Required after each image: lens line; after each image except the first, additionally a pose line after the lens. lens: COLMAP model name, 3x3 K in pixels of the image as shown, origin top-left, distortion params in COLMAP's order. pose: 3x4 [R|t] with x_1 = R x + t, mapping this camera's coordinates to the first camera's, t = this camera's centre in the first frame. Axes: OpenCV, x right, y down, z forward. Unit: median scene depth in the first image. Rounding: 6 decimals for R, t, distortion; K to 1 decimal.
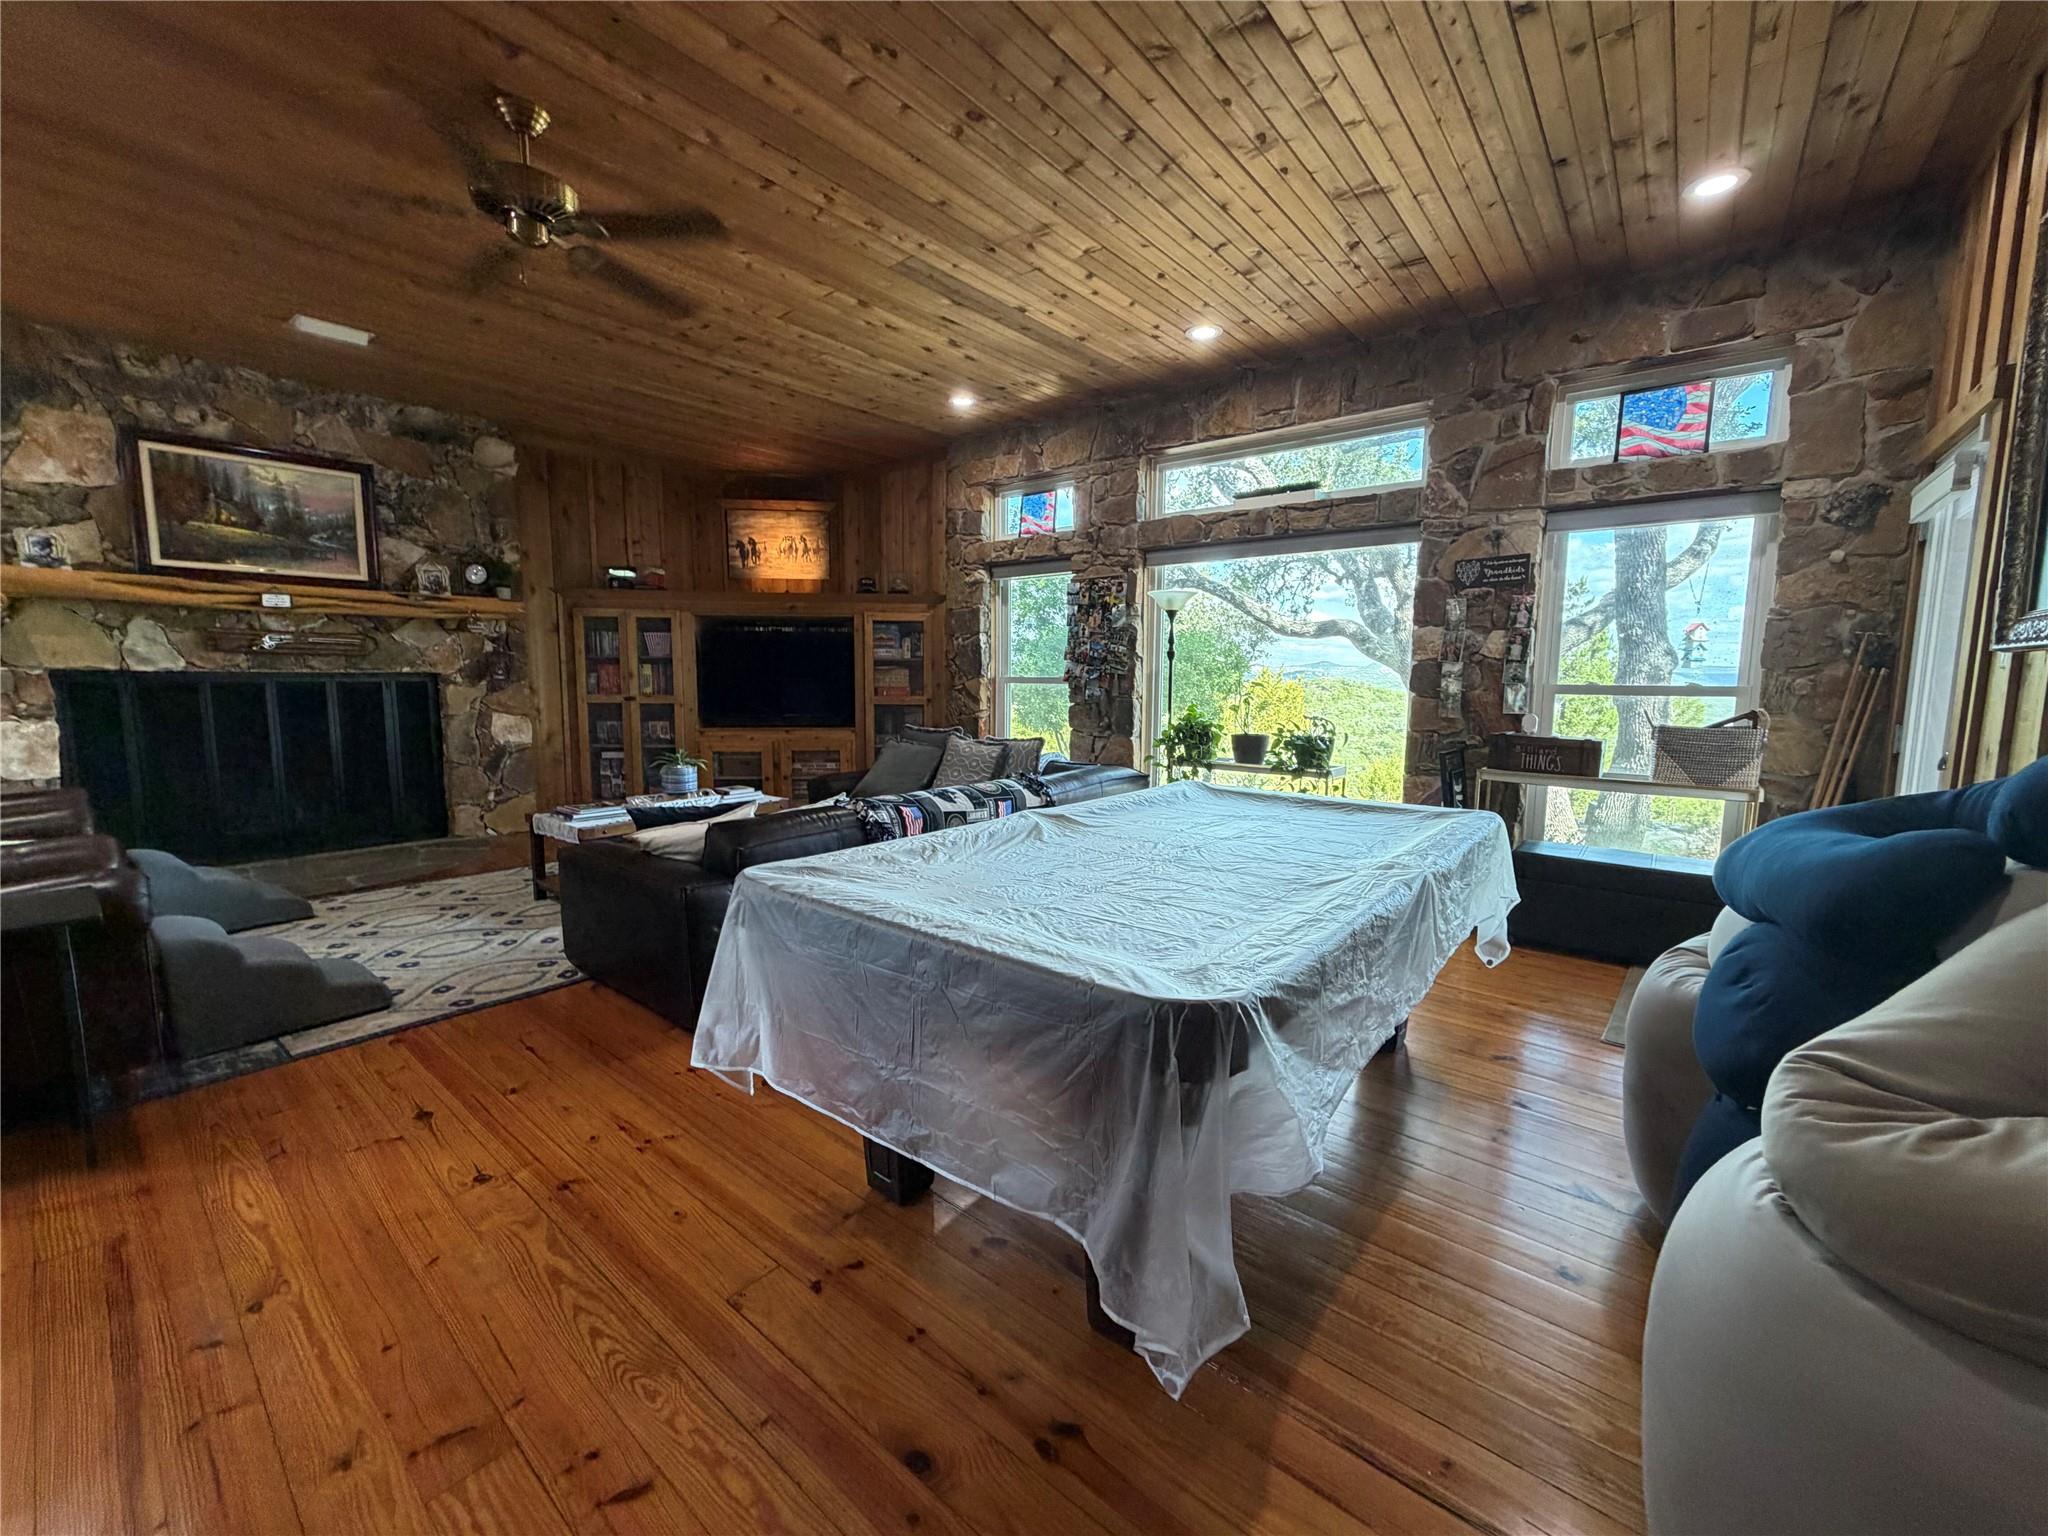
lens RADIAL K [[815.3, 0, 1024.0], [0, 815.3, 768.0], [0, 0, 1]] dist [-0.000606, 0.000155]
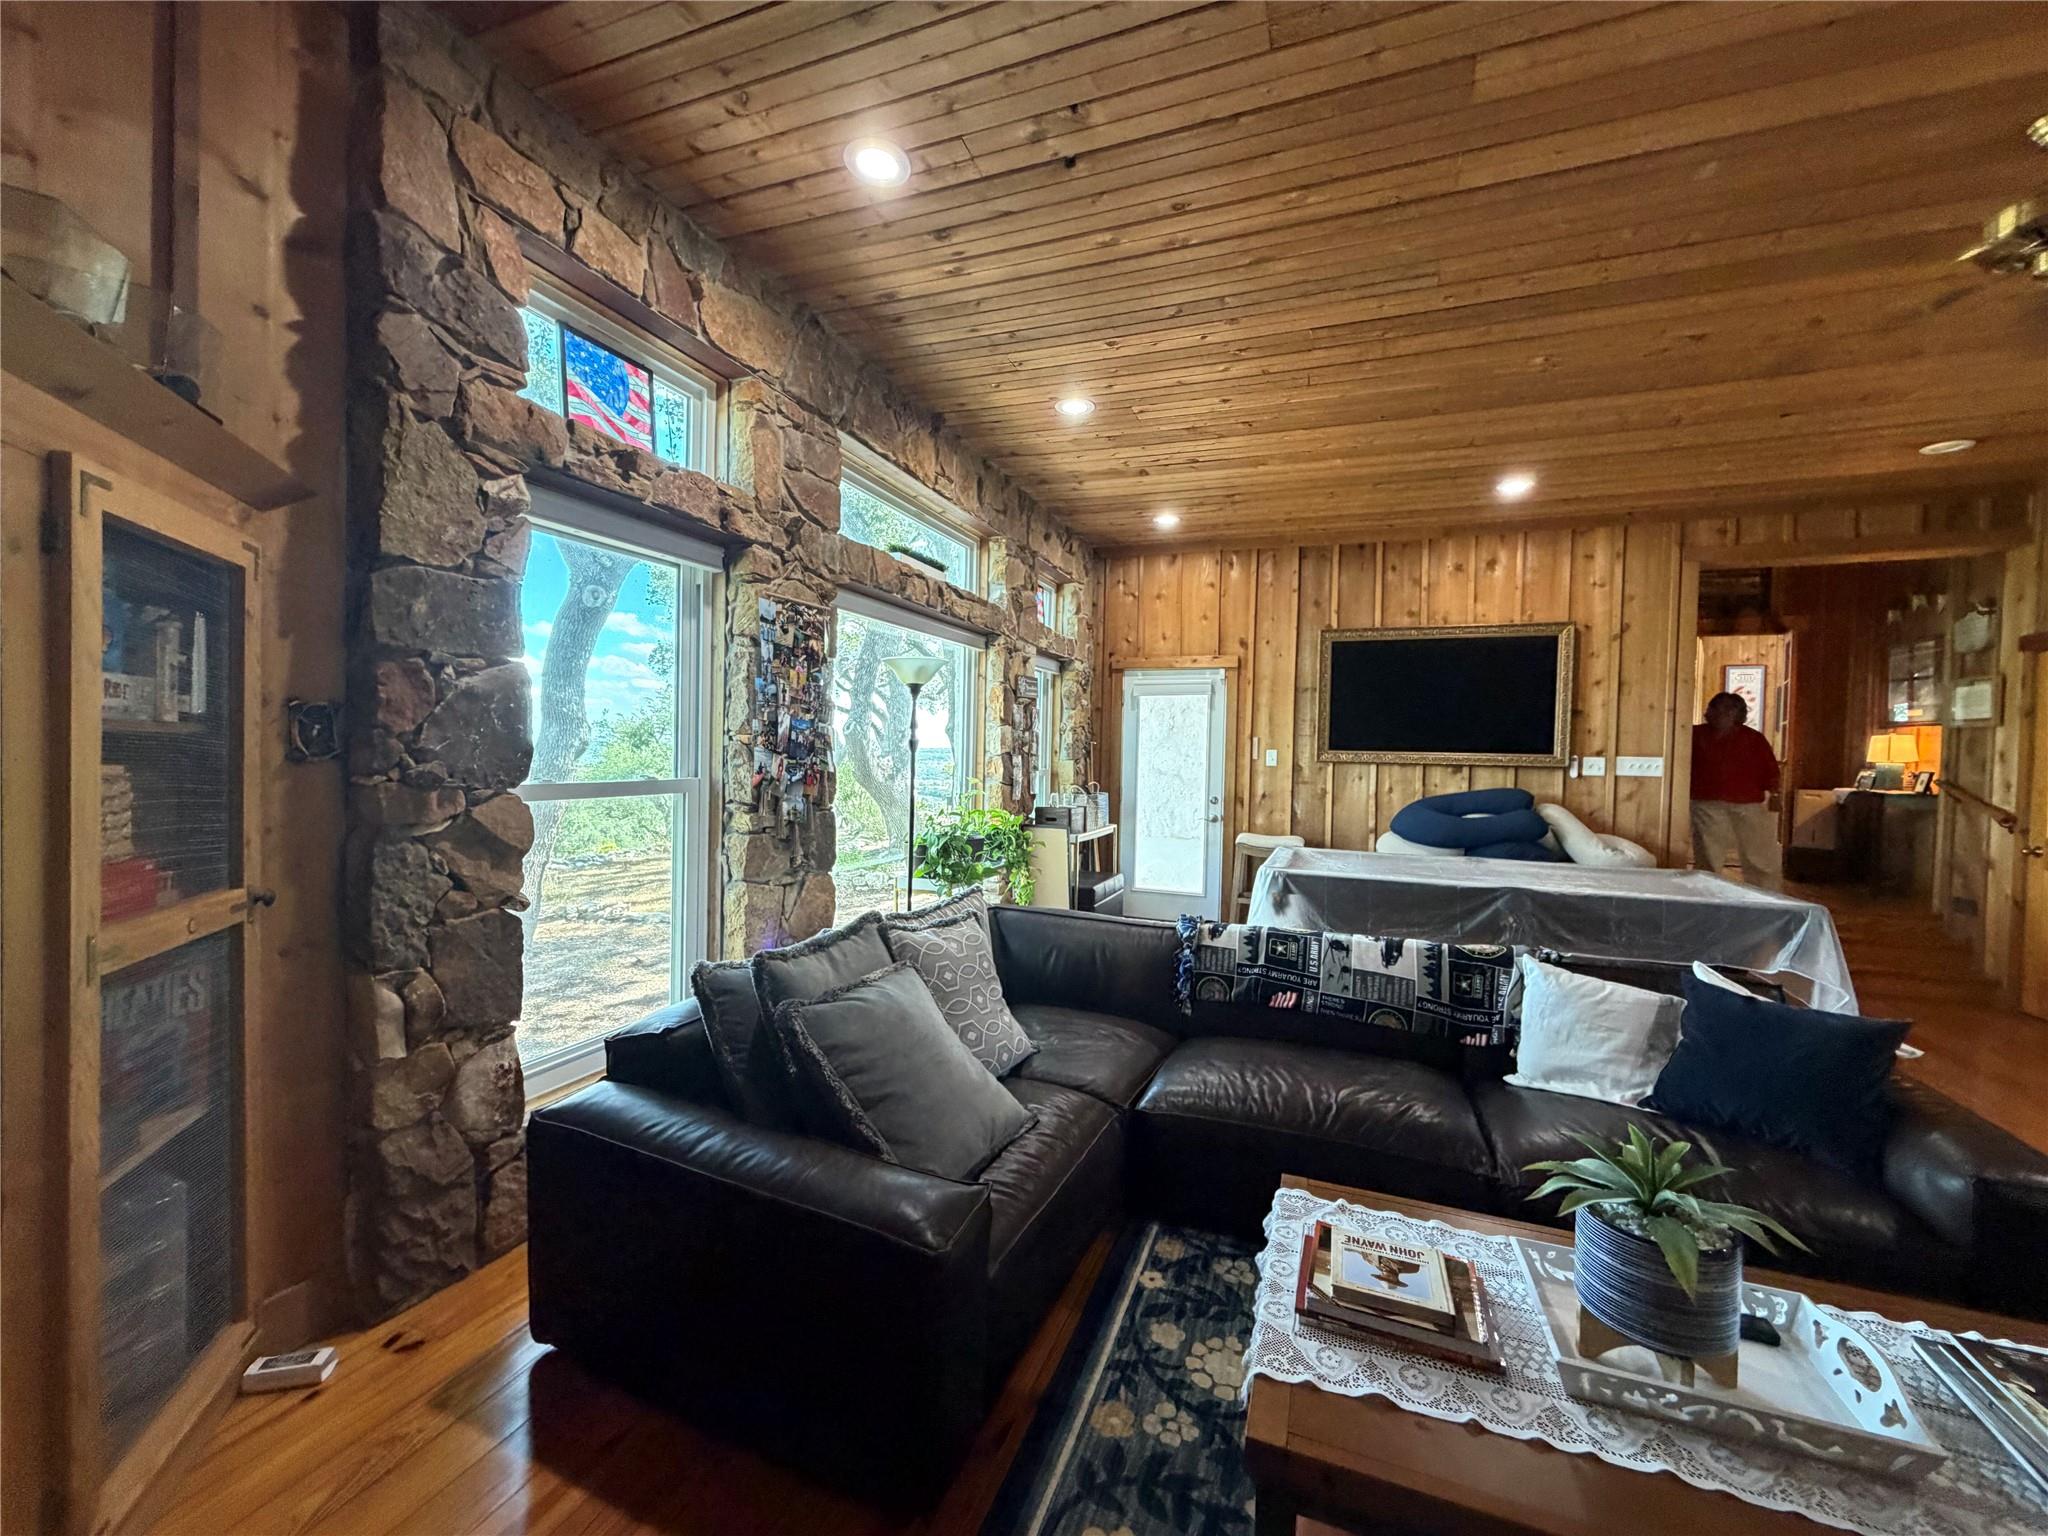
lens RADIAL K [[815.3, 0, 1024.0], [0, 815.3, 768.0], [0, 0, 1]] dist [-0.000606, 0.000155]
pose [[-0.305688, -0.034748, 0.951498, -0.493563], [0.088535, 0.993967, 0.064742, -0.141598], [-0.948007, 0.104031, -0.300767, 1.025995]]
